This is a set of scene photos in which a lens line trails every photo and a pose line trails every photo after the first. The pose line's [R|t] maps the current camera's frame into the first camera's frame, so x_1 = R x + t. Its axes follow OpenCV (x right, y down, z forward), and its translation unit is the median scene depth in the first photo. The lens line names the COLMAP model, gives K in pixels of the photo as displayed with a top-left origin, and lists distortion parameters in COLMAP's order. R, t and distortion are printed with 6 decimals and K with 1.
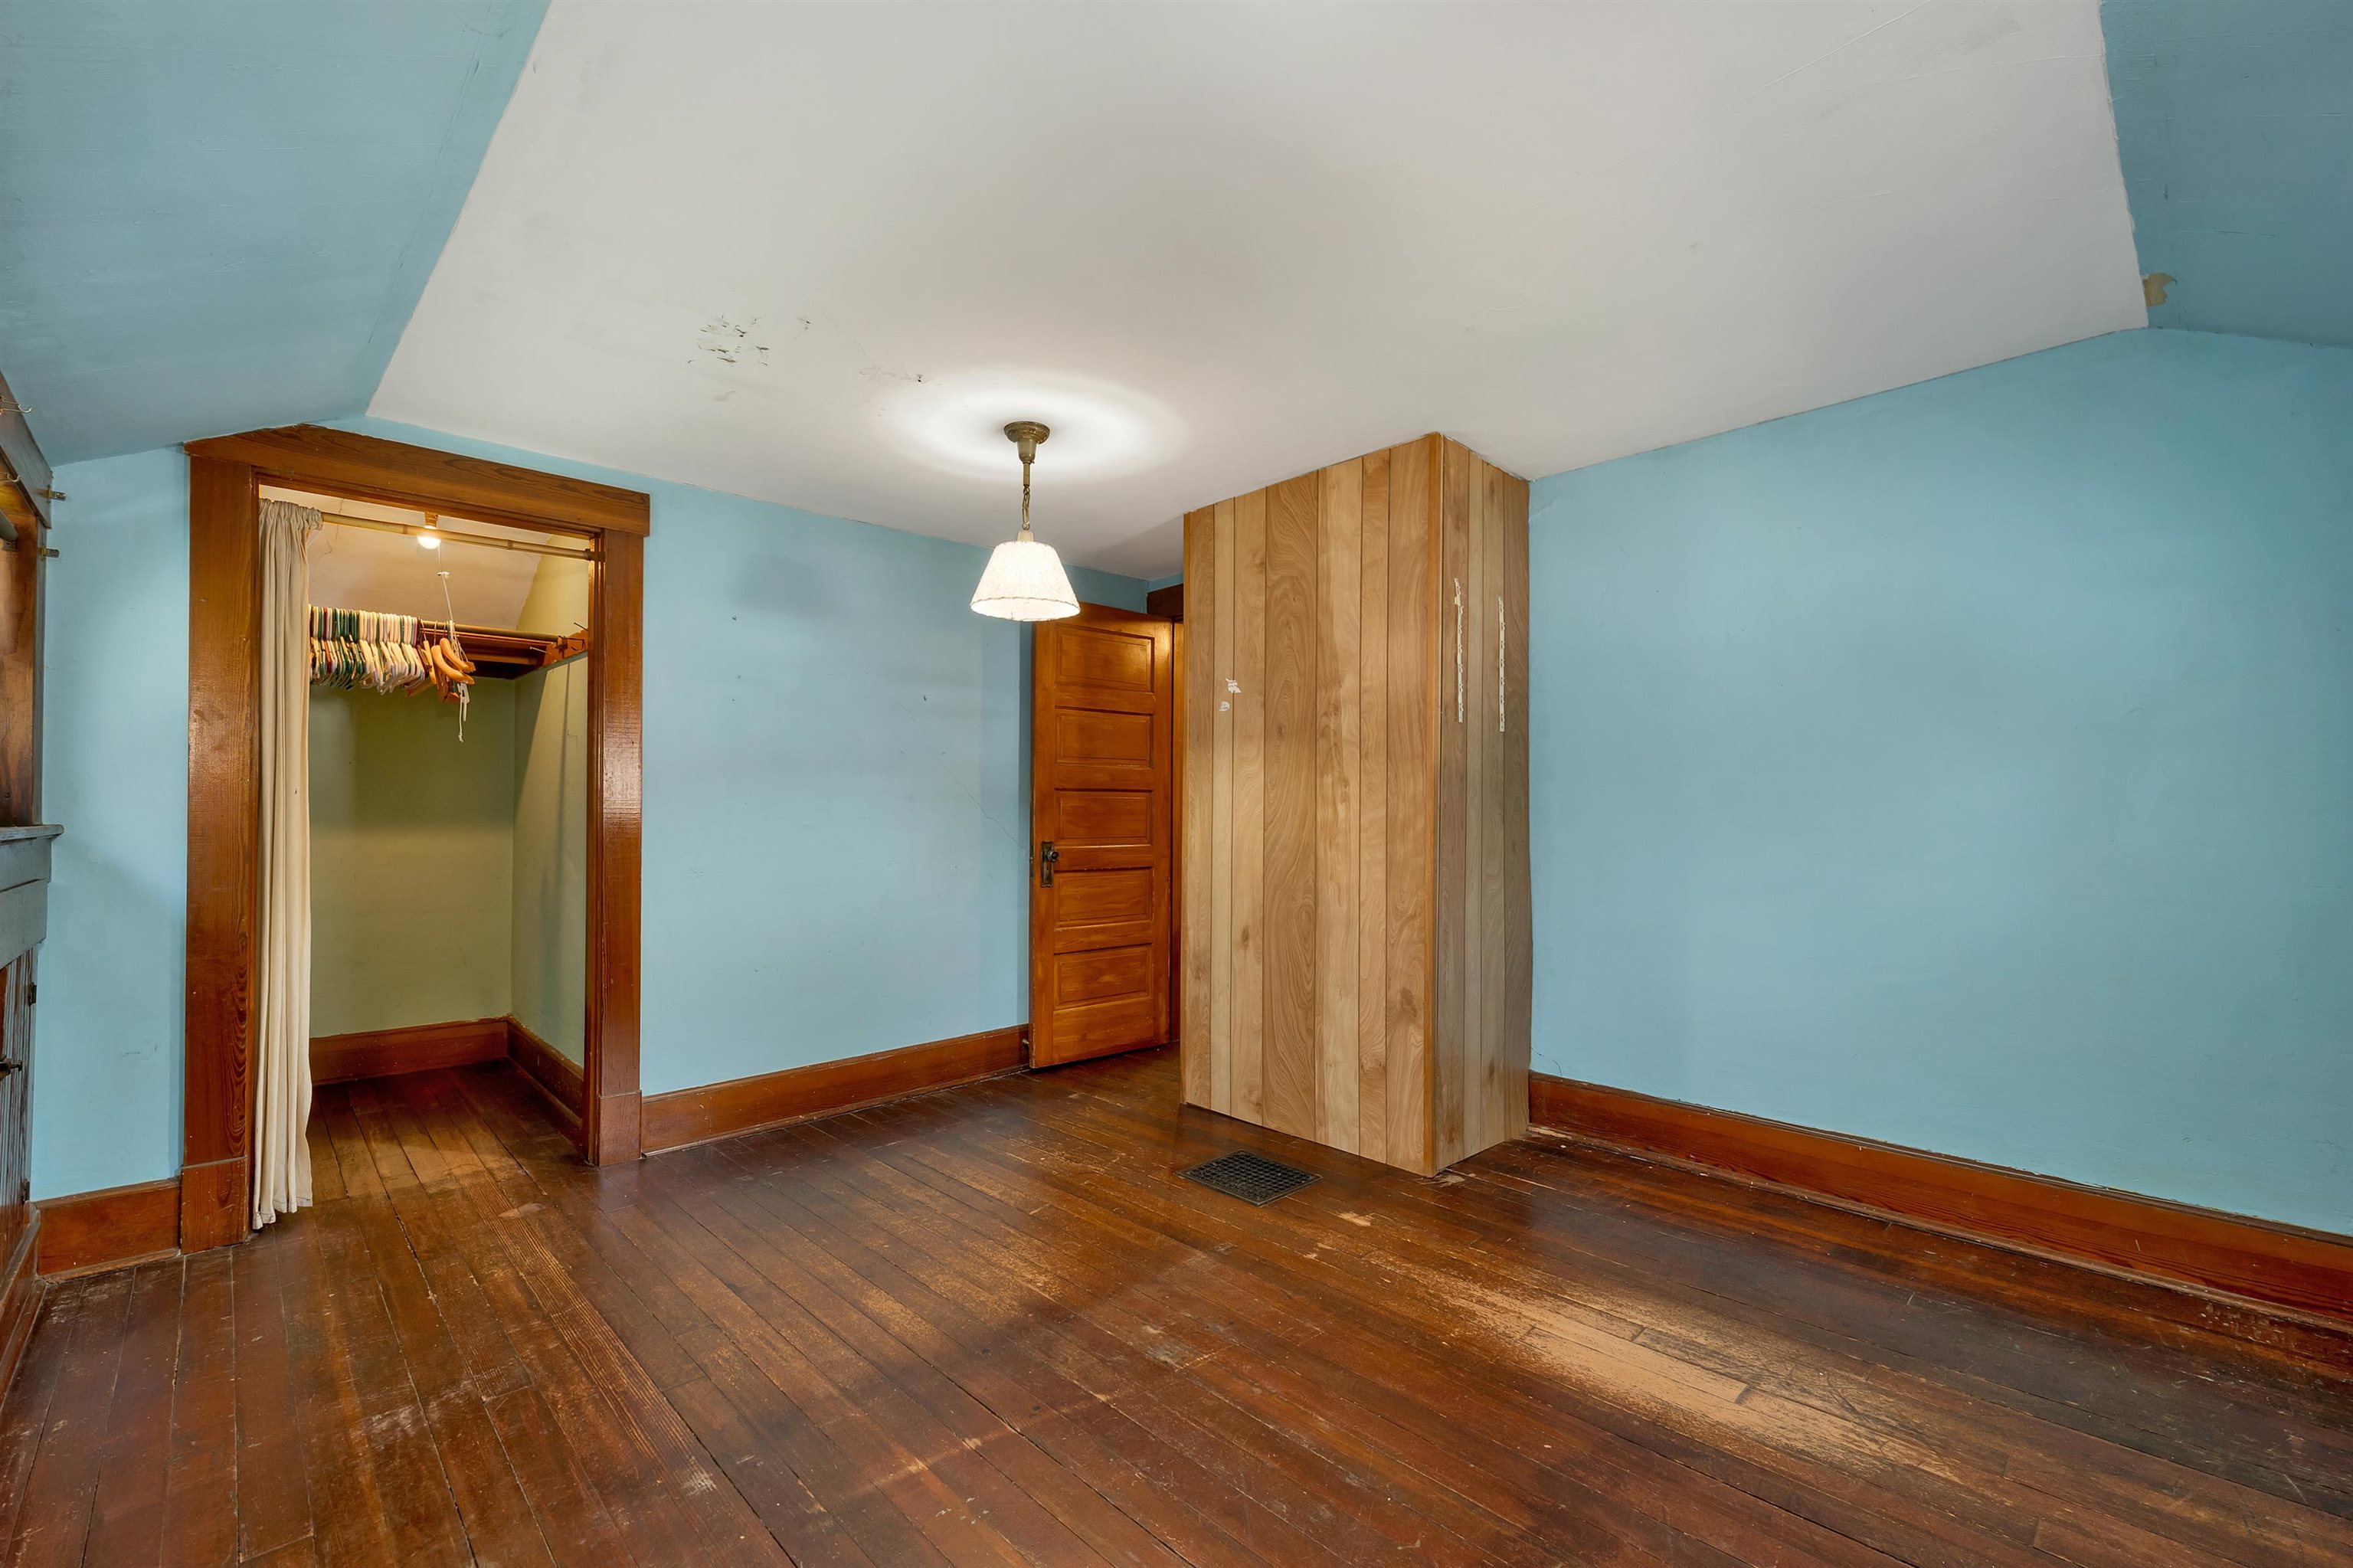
lens RADIAL K [[992.2, 0, 1178.8], [0, 992.2, 806.9], [0, 0, 1]] dist [0.000277, -0.000464]
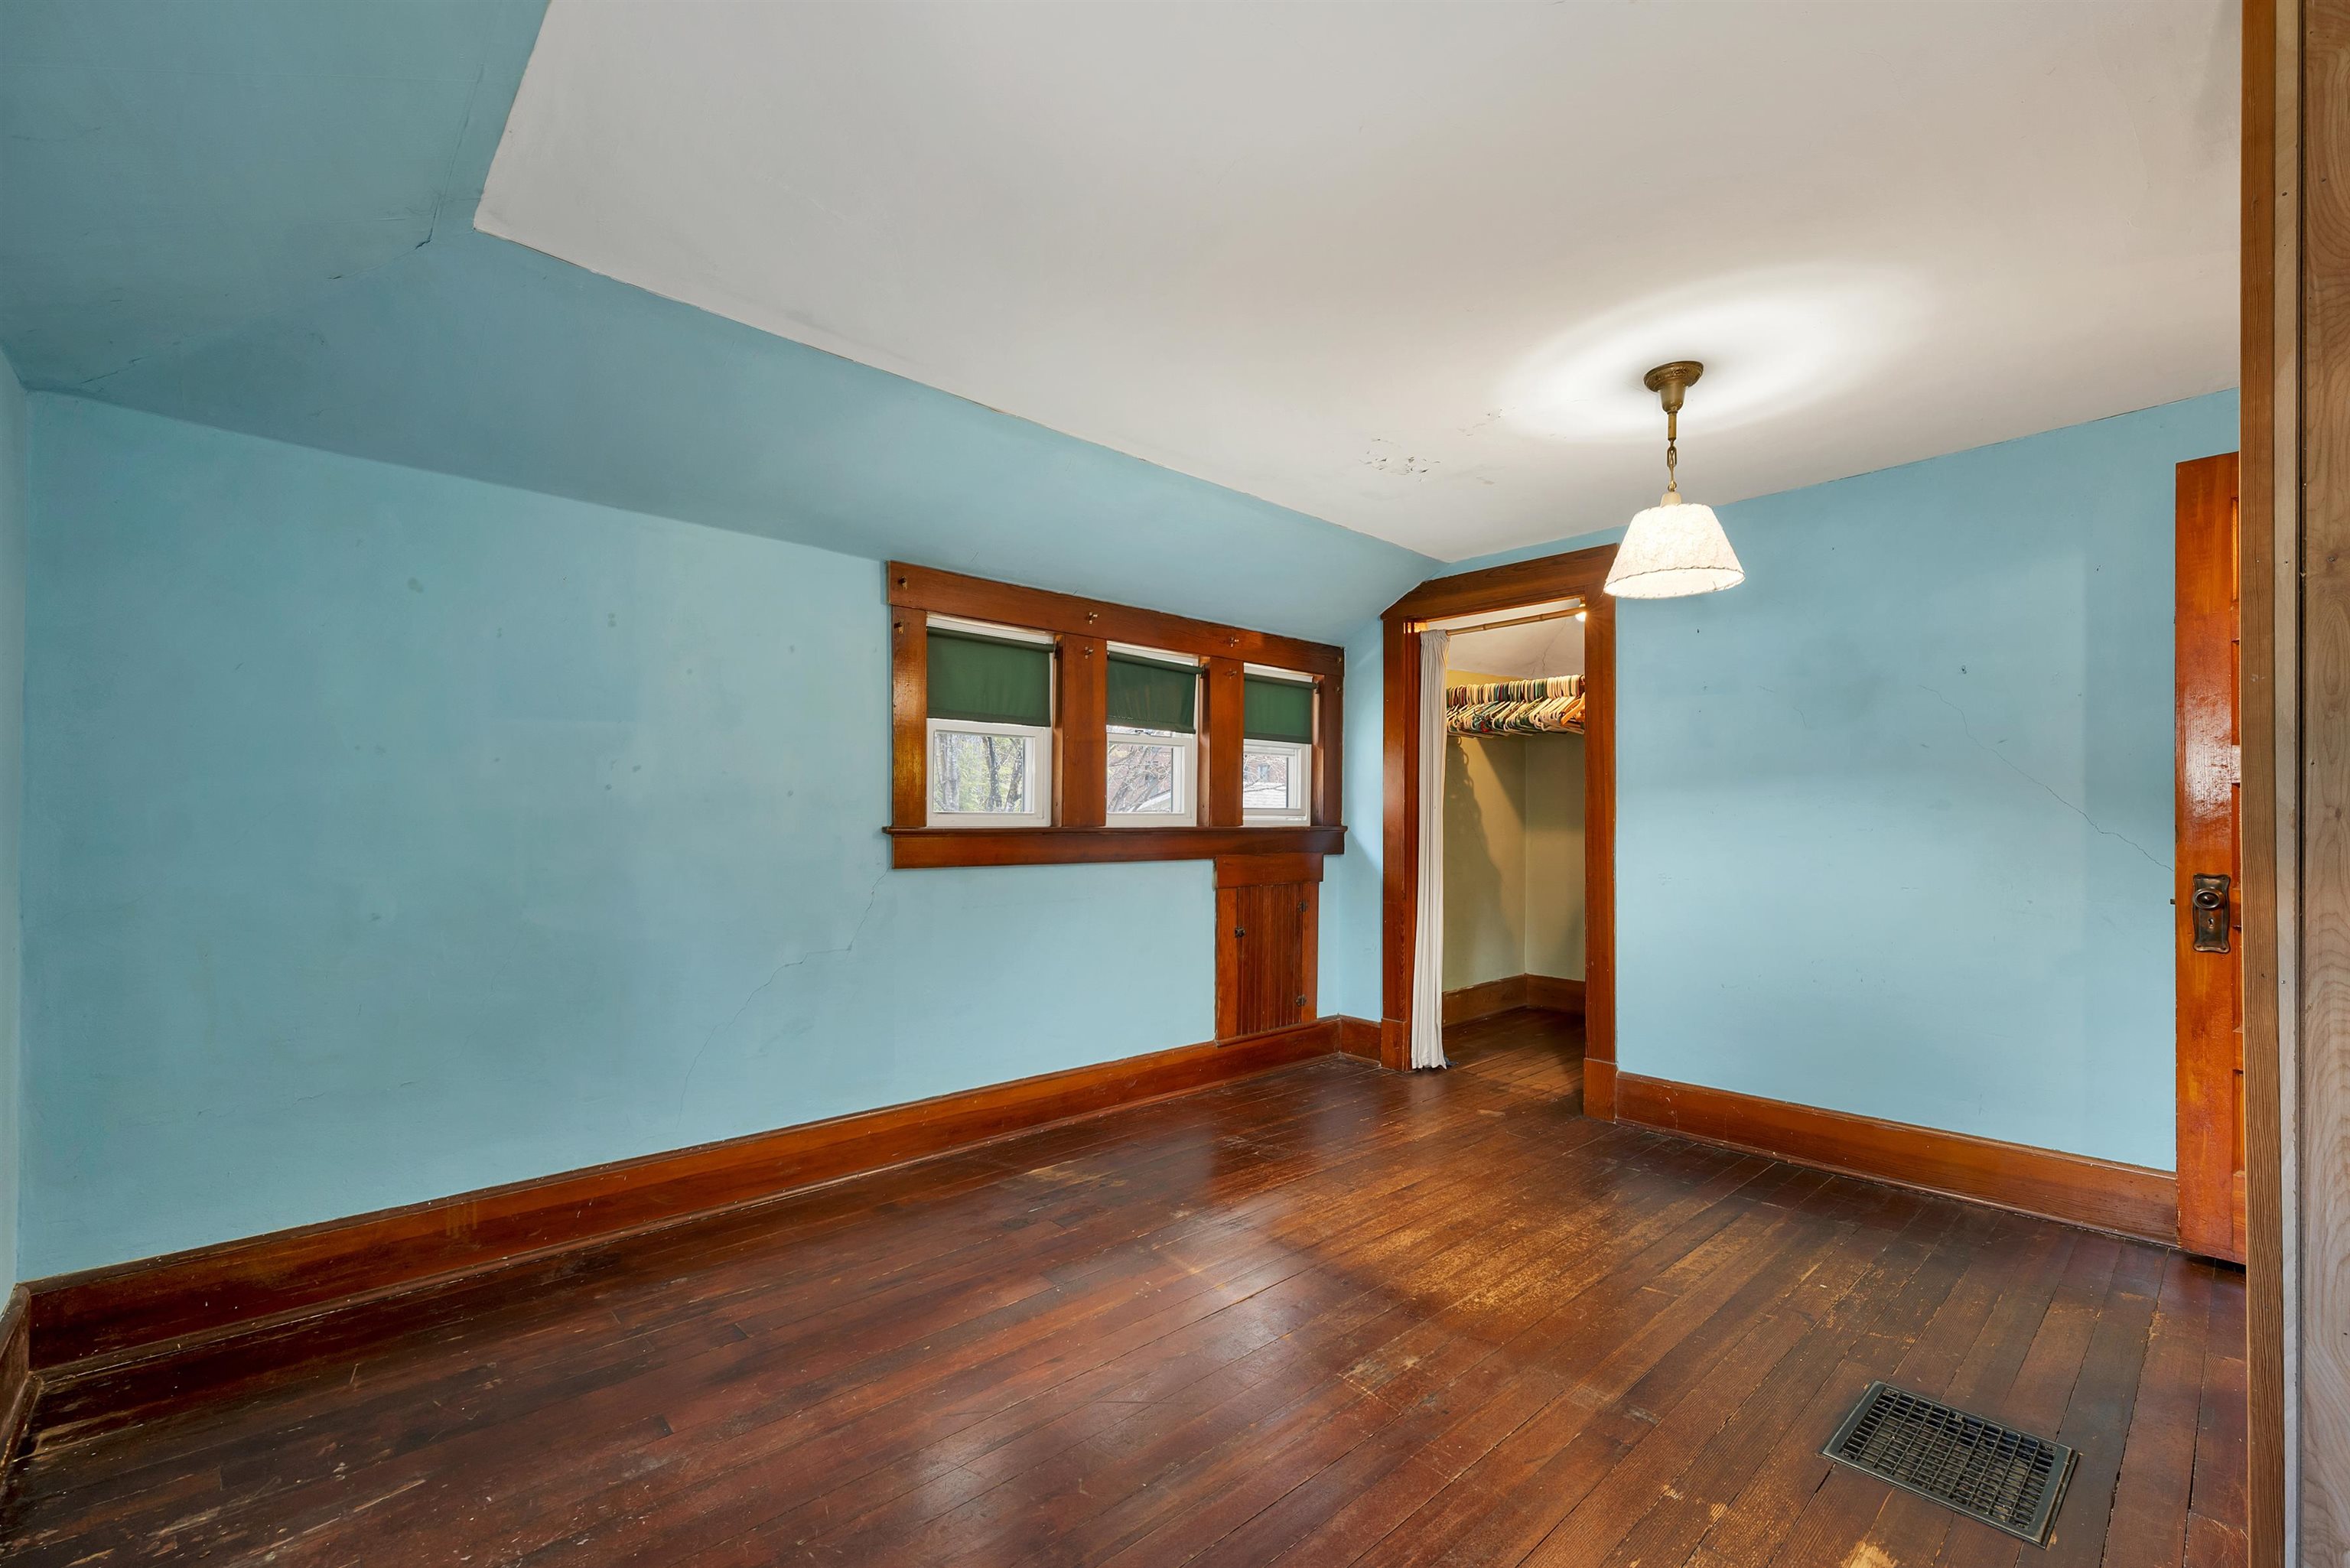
lens RADIAL K [[990.8, 0, 1177.3], [0, 990.8, 806.9], [0, 0, 1]] dist [0.000277, -0.000464]
pose [[-0.025199, -0.009069, -0.999641, 0.866740], [-0.000352, 0.999959, -0.009063, -0.001262], [0.999682, 0.000124, -0.025201, 0.734451]]
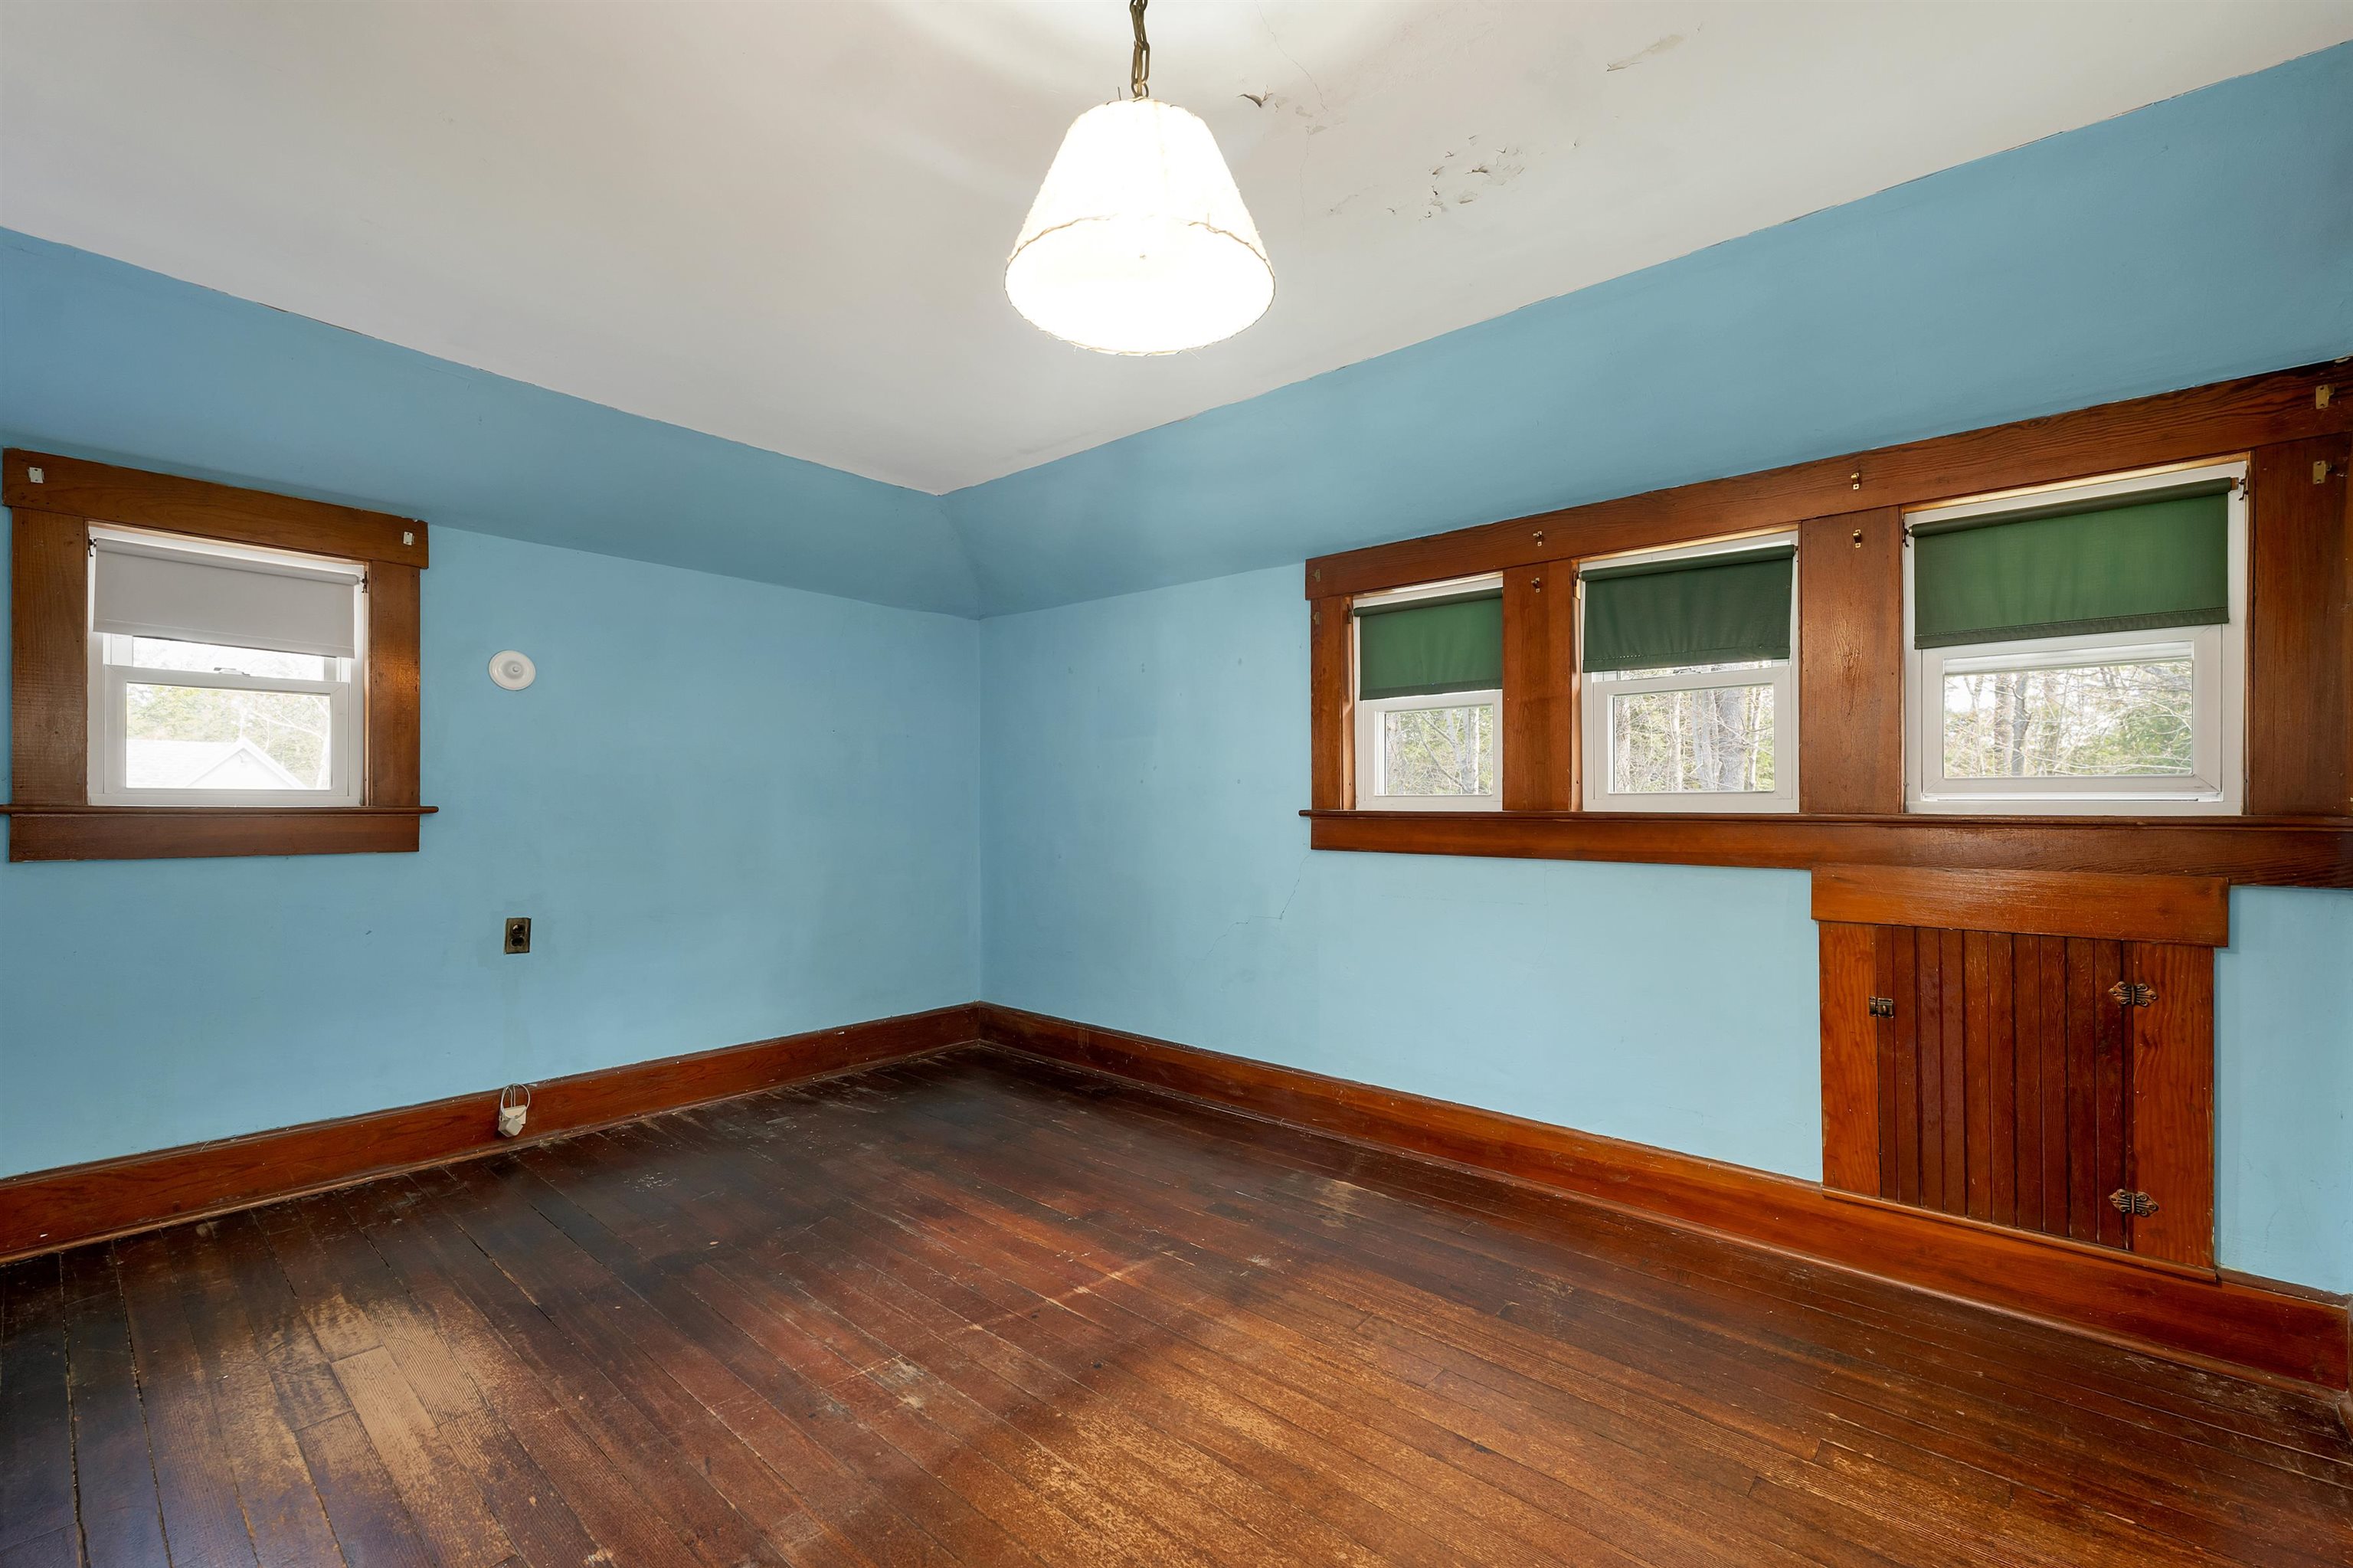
lens RADIAL K [[992.2, 0, 1178.8], [0, 992.2, 806.9], [0, 0, 1]] dist [0.000277, -0.000464]
pose [[-0.996181, 0.000420, -0.087312, -0.167499], [0.000457, 1.000000, -0.000406, 0.011363], [0.087312, -0.000444, -0.996181, 1.727072]]
